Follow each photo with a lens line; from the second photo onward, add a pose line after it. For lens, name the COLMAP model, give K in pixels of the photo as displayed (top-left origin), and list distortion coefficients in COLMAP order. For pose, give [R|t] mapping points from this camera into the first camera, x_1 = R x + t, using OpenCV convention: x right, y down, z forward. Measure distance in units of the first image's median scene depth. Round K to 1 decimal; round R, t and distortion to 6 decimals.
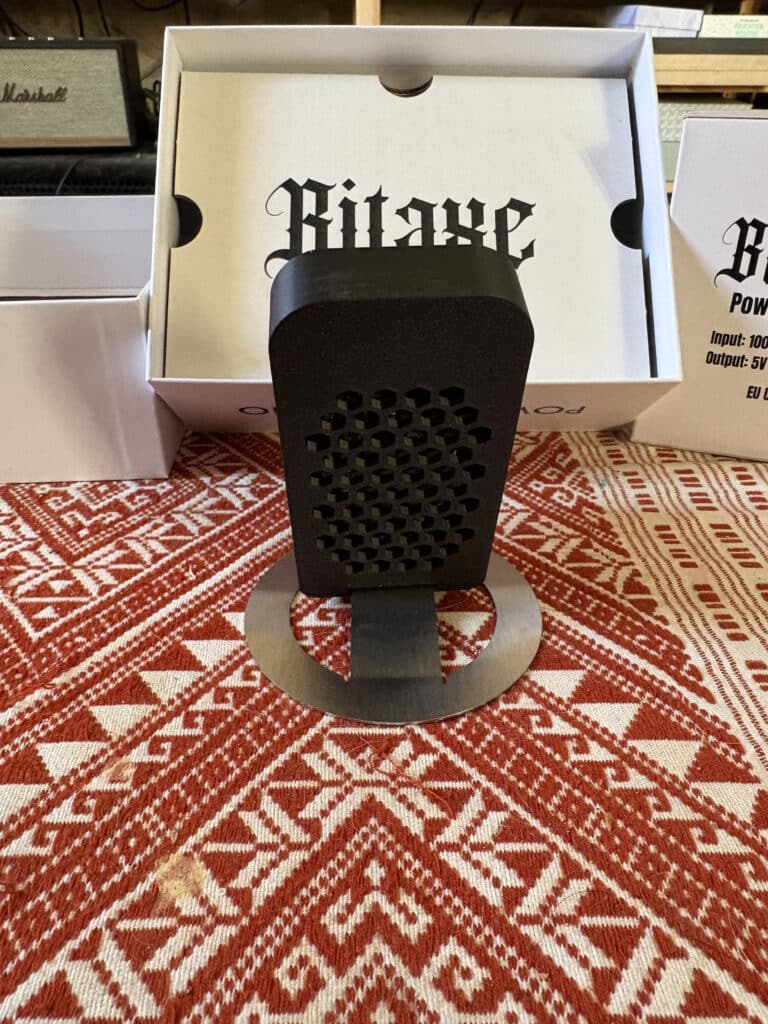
lens RADIAL K [[770.8, 0, 383.5], [0, 770.8, 470.1], [0, 0, 1]] dist [0.001432, 0.001812]
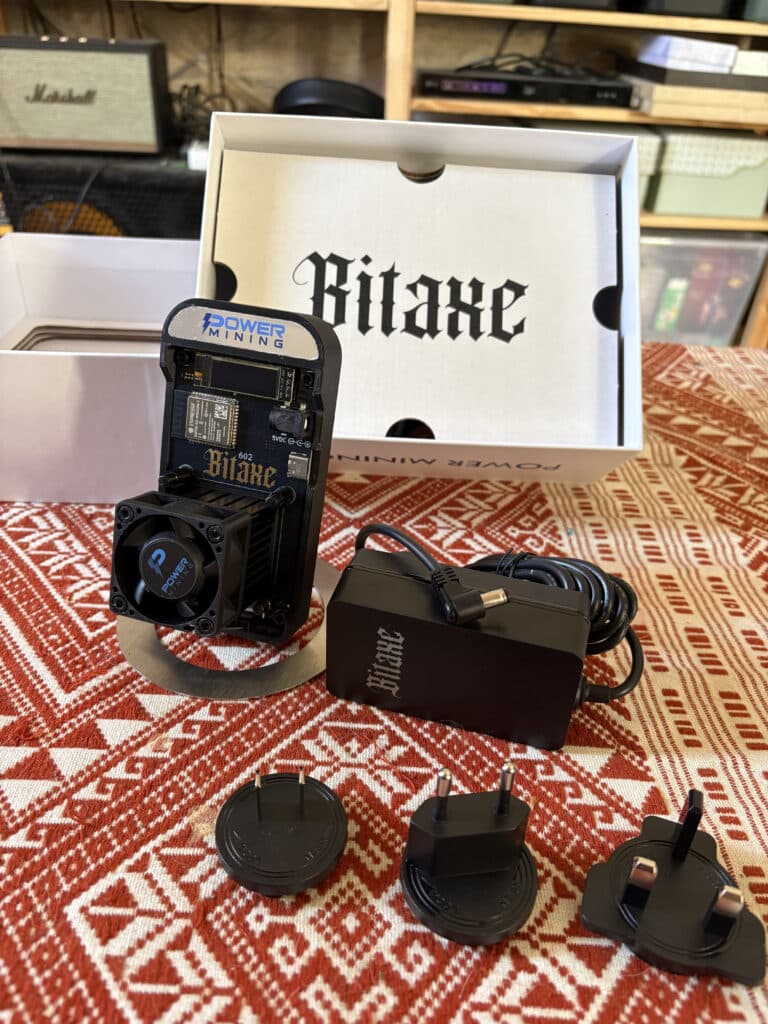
lens RADIAL K [[791.9, 0, 384.0], [0, 791.9, 512.0], [0, 0, 1]] dist [-0.000092, 0.004072]
pose [[0.998273, 0.058025, -0.009207, 0.017417], [-0.057628, 0.997585, 0.038766, -0.056829], [0.011435, -0.038169, 0.999206, -0.248239]]
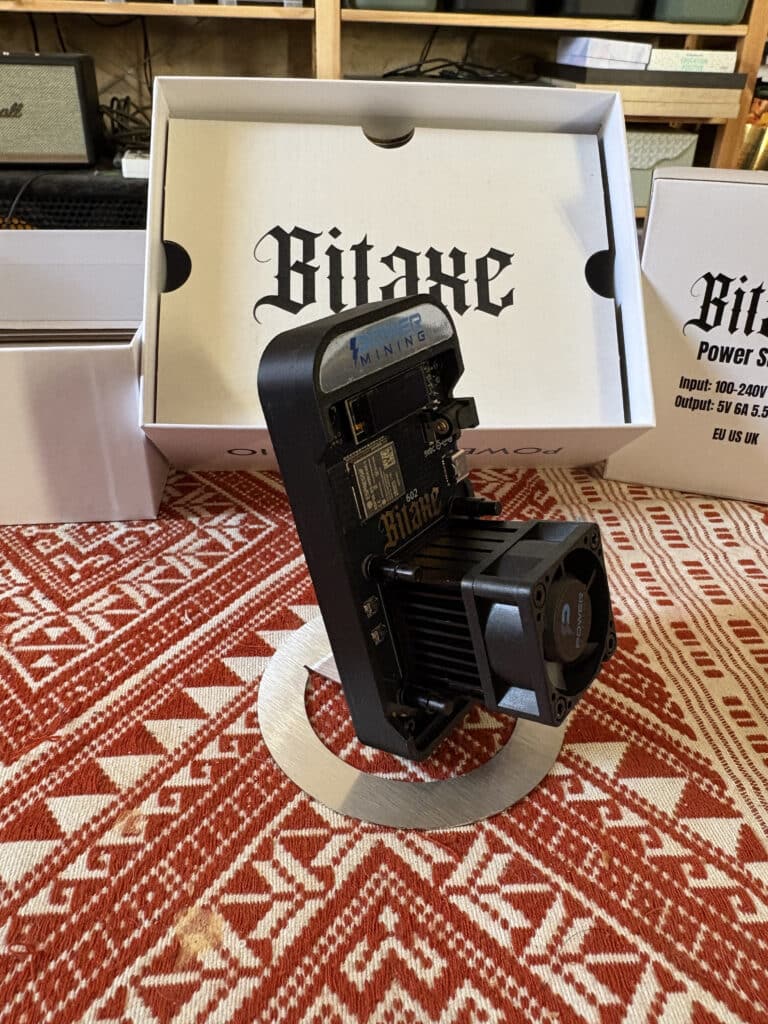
lens RADIAL K [[770.8, 0, 383.5], [0, 770.8, 470.1], [0, 0, 1]] dist [0.001432, 0.001812]
pose [[0.998213, -0.003208, 0.059675, -0.055768], [0.004126, 0.999875, -0.015257, -0.048532], [-0.059618, 0.015476, 0.998101, -0.035189]]
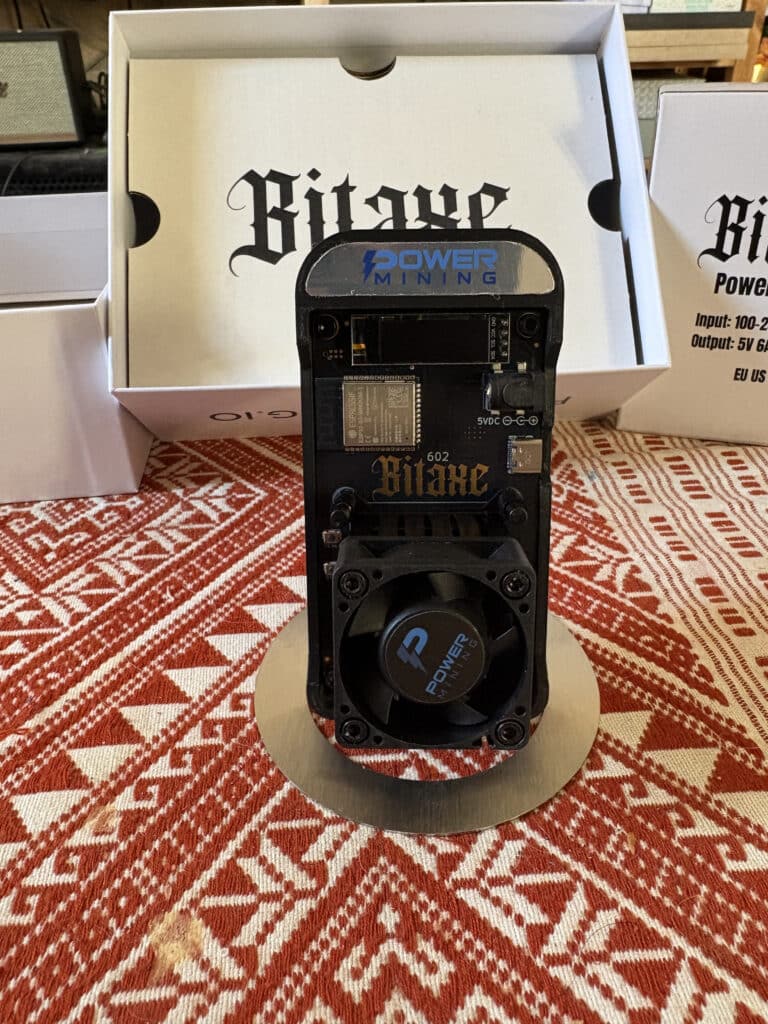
lens RADIAL K [[770.8, 0, 383.5], [0, 770.8, 470.1], [0, 0, 1]] dist [0.001432, 0.001812]
pose [[0.998012, -0.048940, 0.039713, -0.019722], [0.048336, 0.998702, 0.016049, -0.022957], [-0.040447, -0.014098, 0.999082, 0.056341]]
